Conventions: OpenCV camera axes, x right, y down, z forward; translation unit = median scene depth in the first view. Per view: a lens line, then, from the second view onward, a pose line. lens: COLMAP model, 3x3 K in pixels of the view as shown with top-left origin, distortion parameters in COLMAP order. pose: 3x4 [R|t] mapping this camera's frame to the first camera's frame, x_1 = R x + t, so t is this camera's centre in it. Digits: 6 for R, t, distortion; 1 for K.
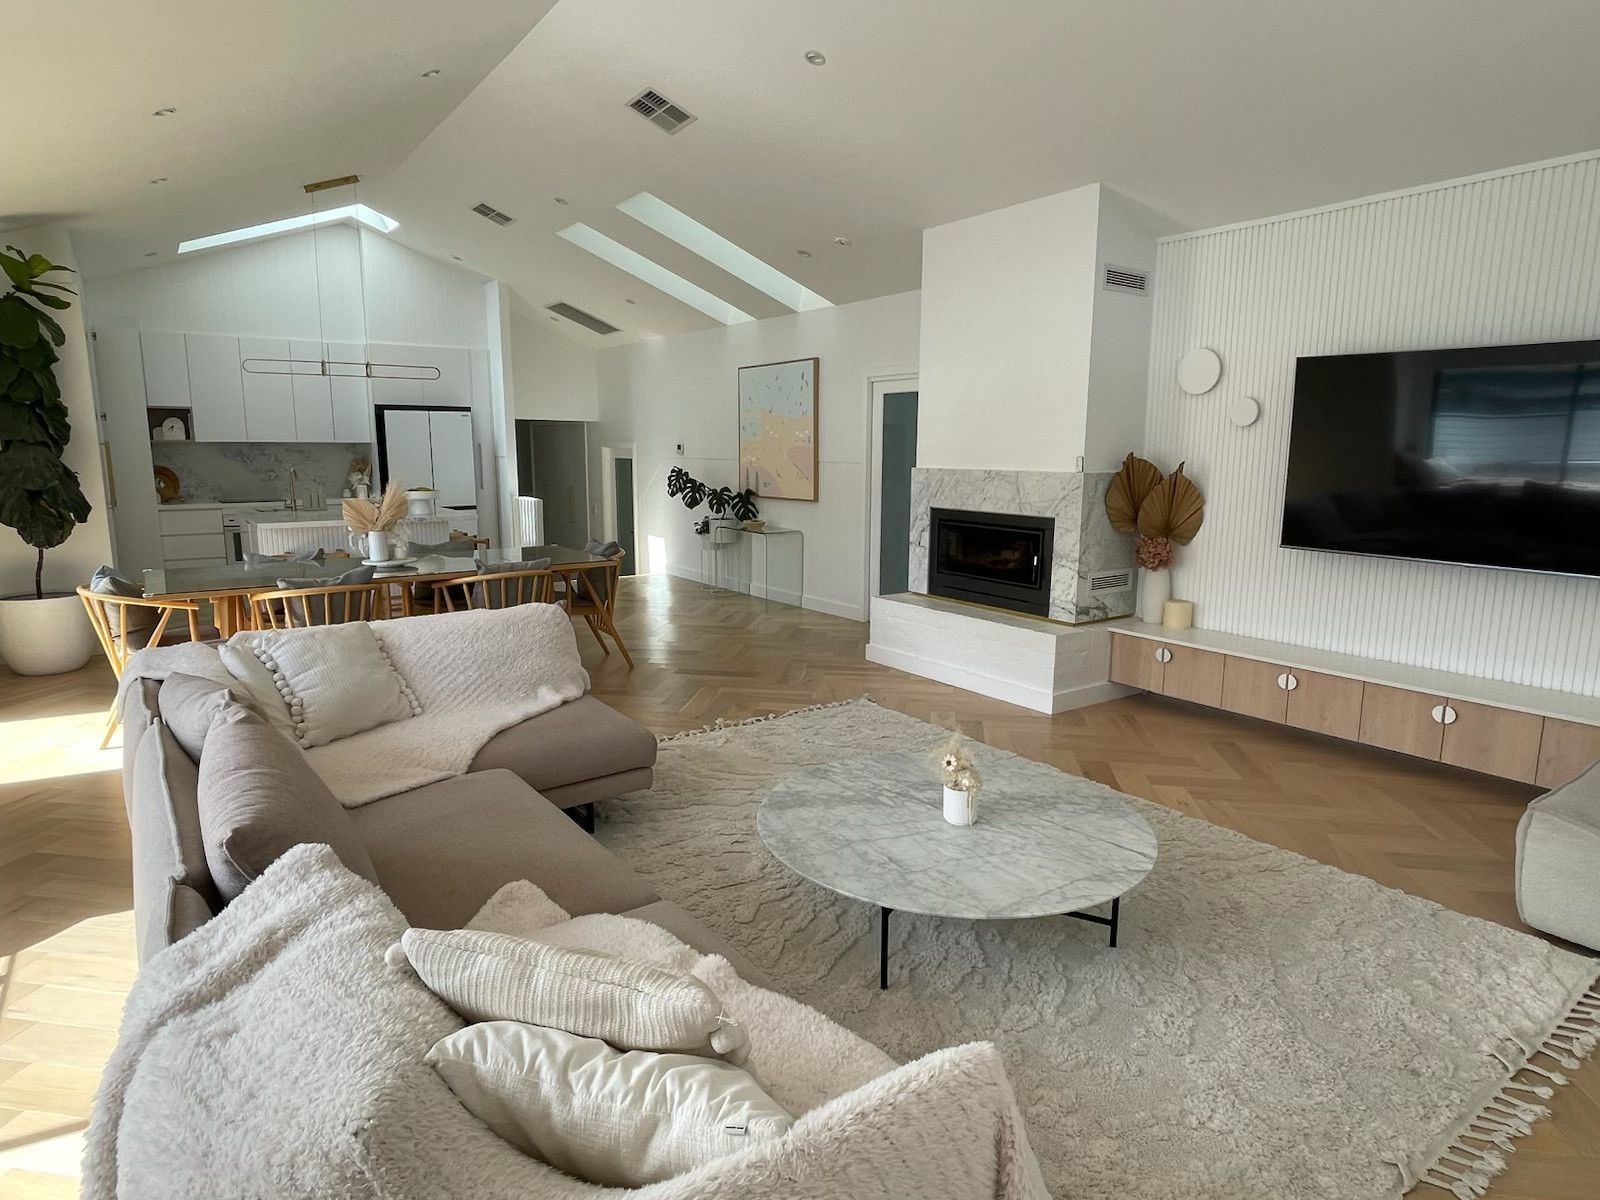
lens RADIAL K [[905.8, 0, 800.0], [0, 905.8, 600.0], [0, 0, 1]] dist [0.000901, -0.000638]
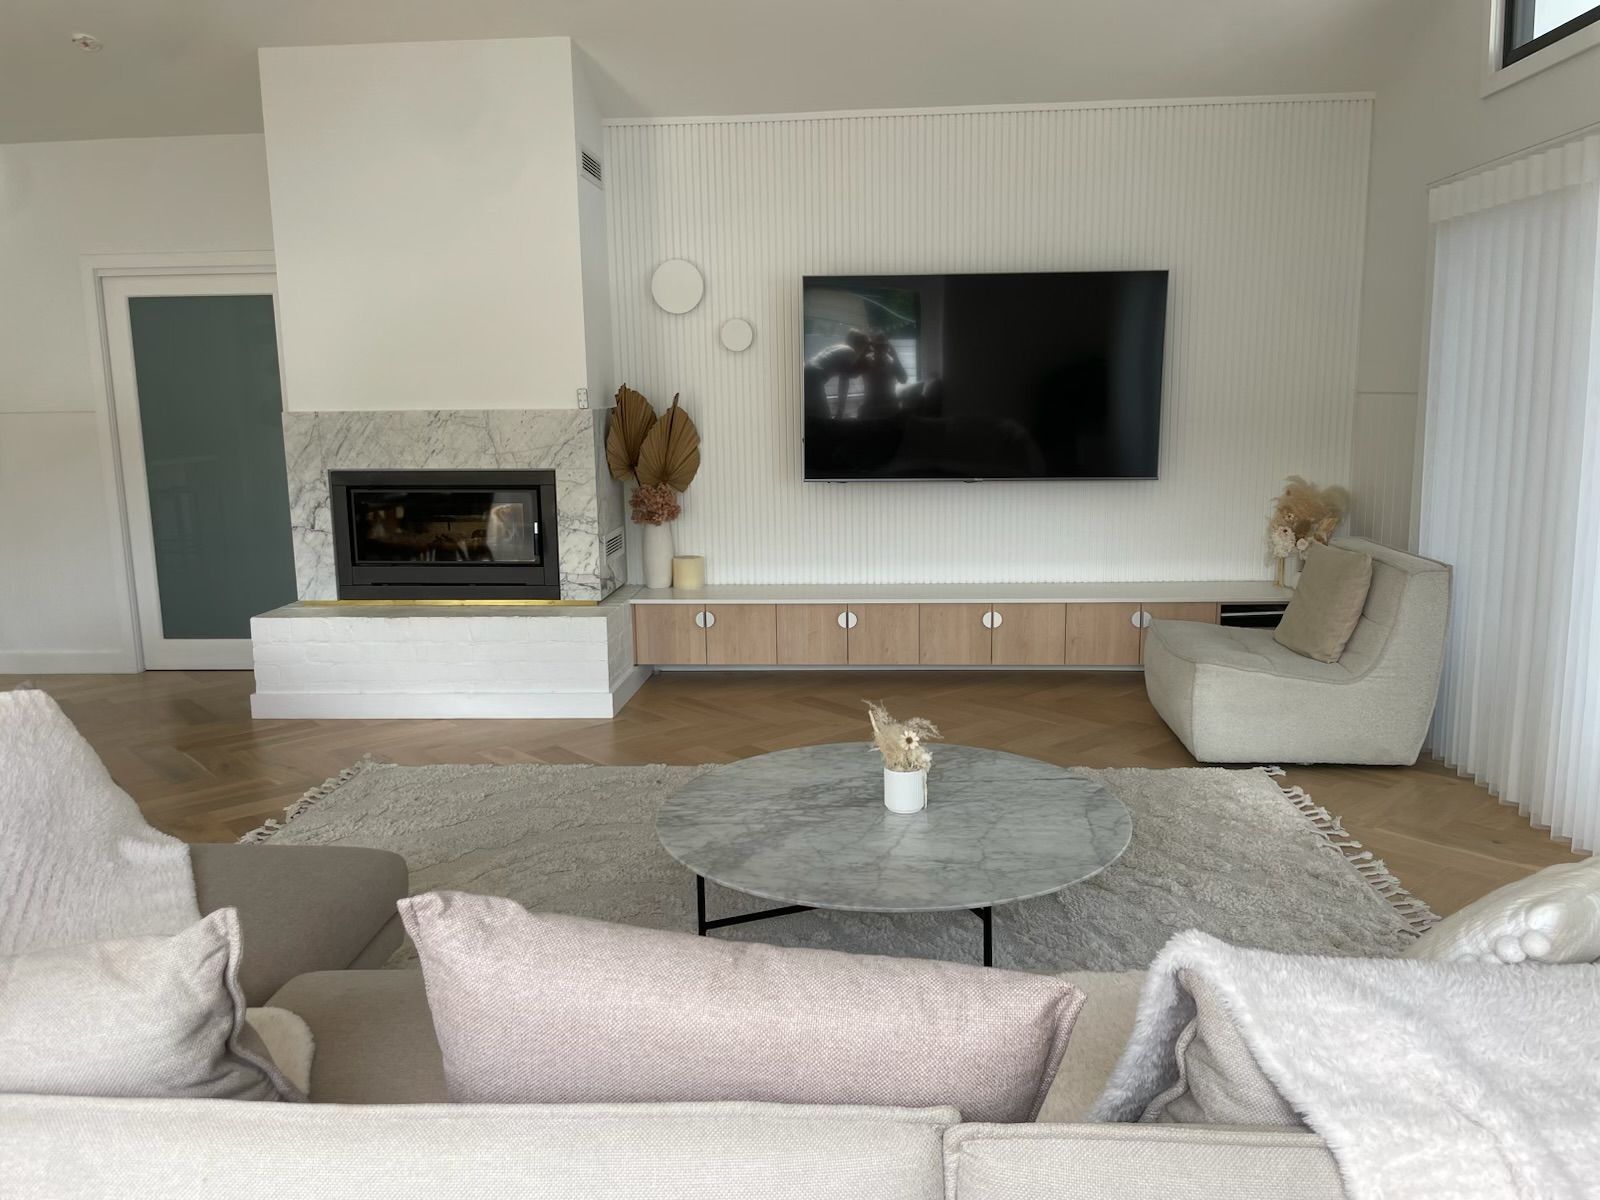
lens RADIAL K [[1216.9, 0, 801.1], [0, 1216.9, 591.8], [0, 0, 1]] dist [0.108154, -0.120518]
pose [[0.632736, -0.142154, 0.761208, -0.396616], [0.147654, 0.987118, 0.061608, -0.021581], [-0.760160, 0.073414, 0.645575, 0.180074]]
